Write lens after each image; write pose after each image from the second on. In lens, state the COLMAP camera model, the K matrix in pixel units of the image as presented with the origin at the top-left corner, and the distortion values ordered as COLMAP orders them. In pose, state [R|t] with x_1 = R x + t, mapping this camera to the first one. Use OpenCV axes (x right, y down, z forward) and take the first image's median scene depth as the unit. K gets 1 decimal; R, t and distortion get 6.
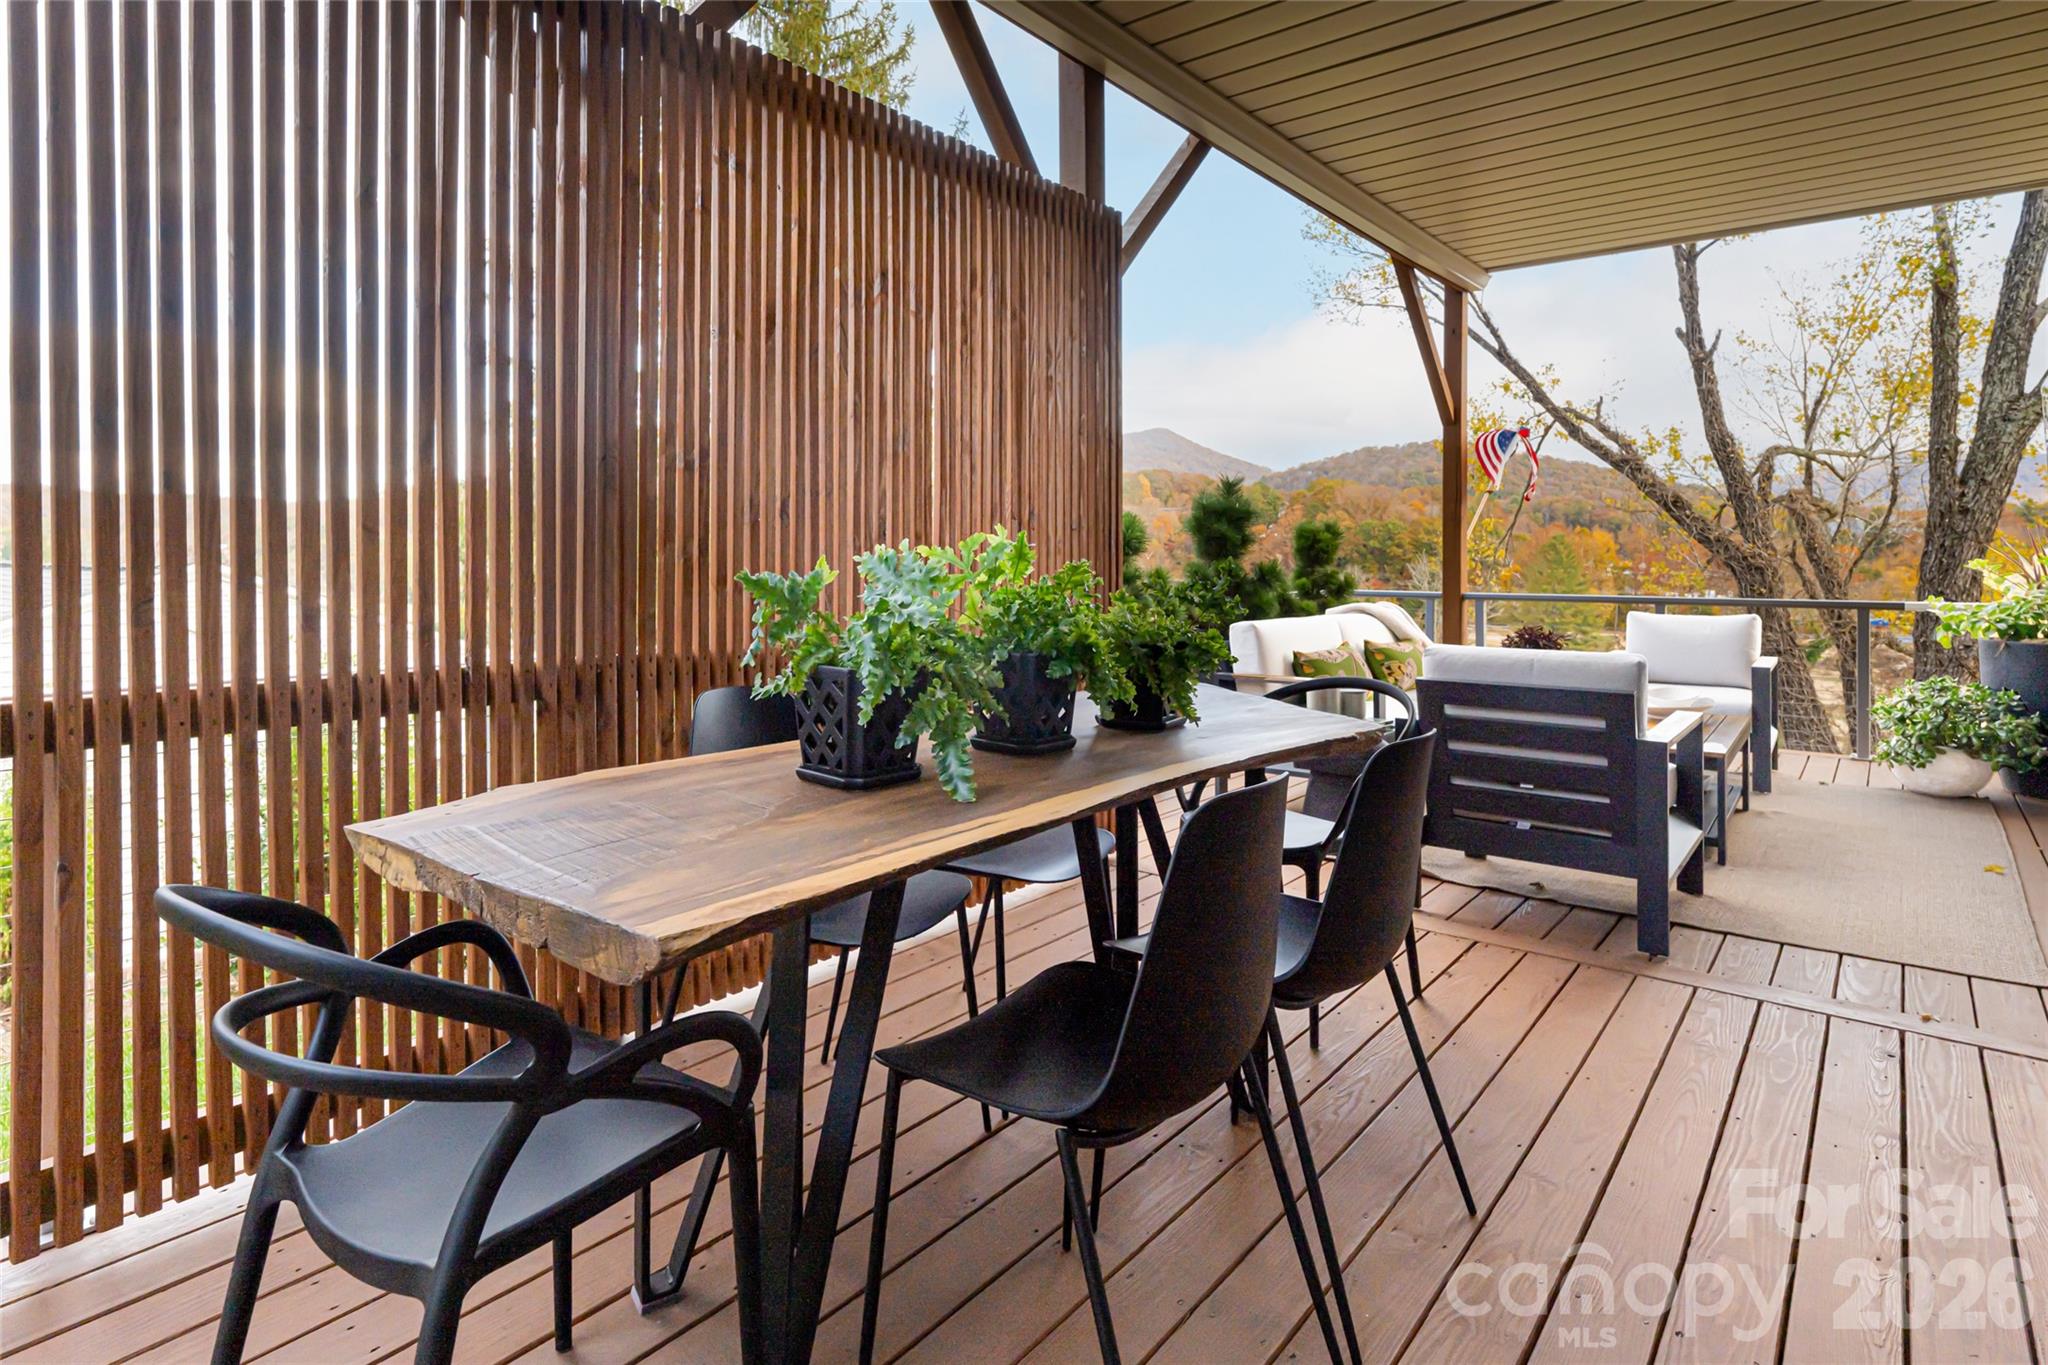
lens RADIAL K [[1099.8, 0, 1021.9], [0, 1099.8, 561.1], [0, 0, 1]] dist [-0.003873, -0.000664]
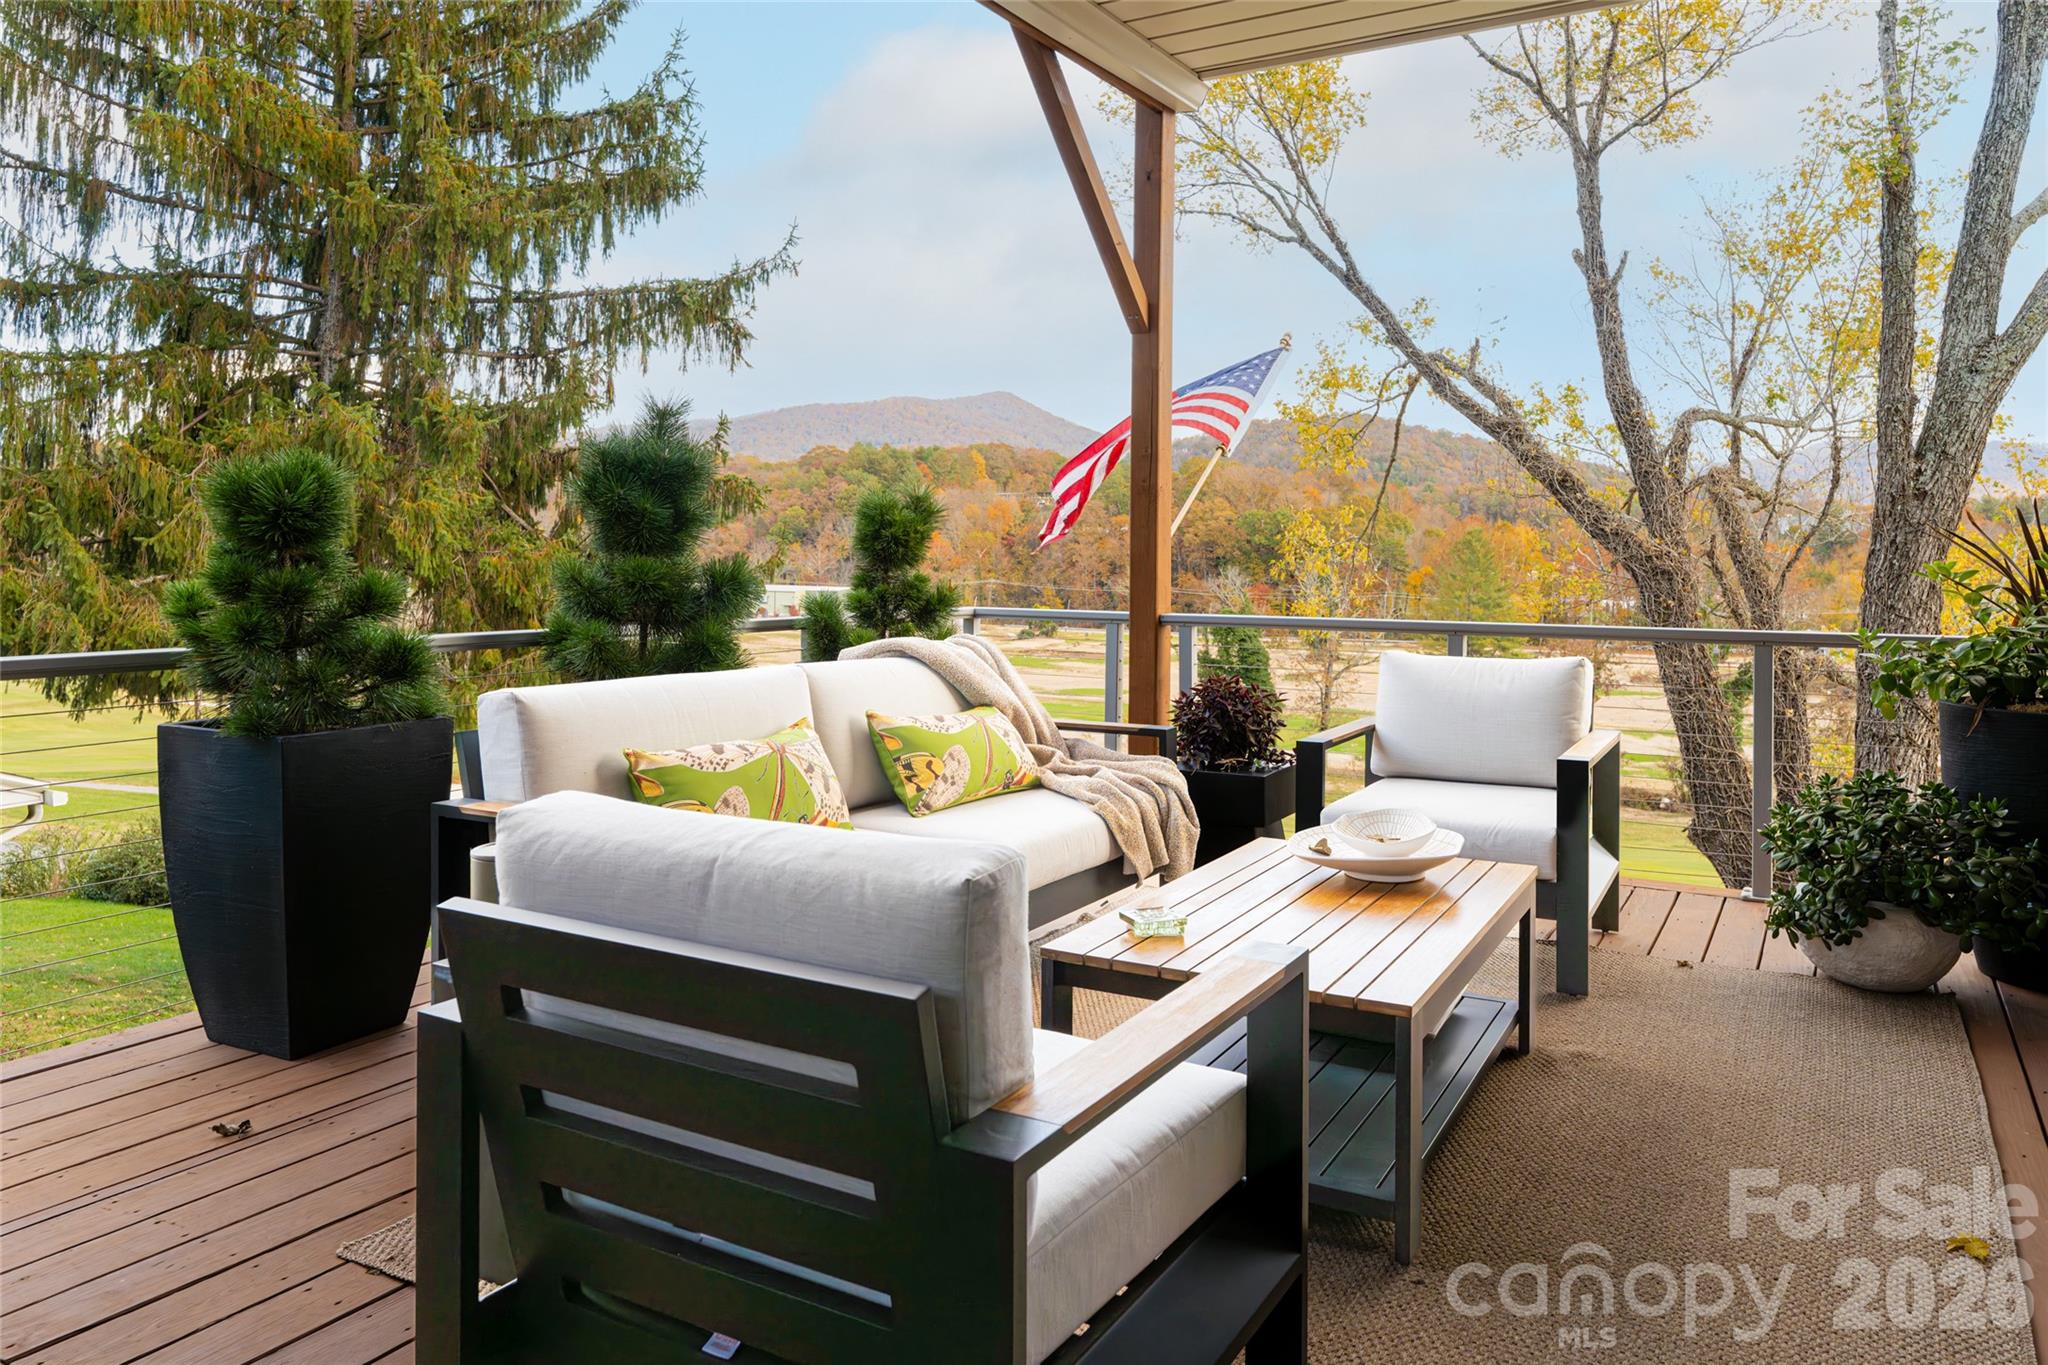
lens RADIAL K [[1393.4, 0, 1015.3], [0, 1393.4, 567.7], [0, 0, 1]] dist [-0.007224, -0.006717]
pose [[0.991321, 0.003572, 0.131415, 0.104615], [-0.004348, 0.999975, 0.005623, -0.000017], [-0.131392, -0.006145, 0.991311, 0.121176]]
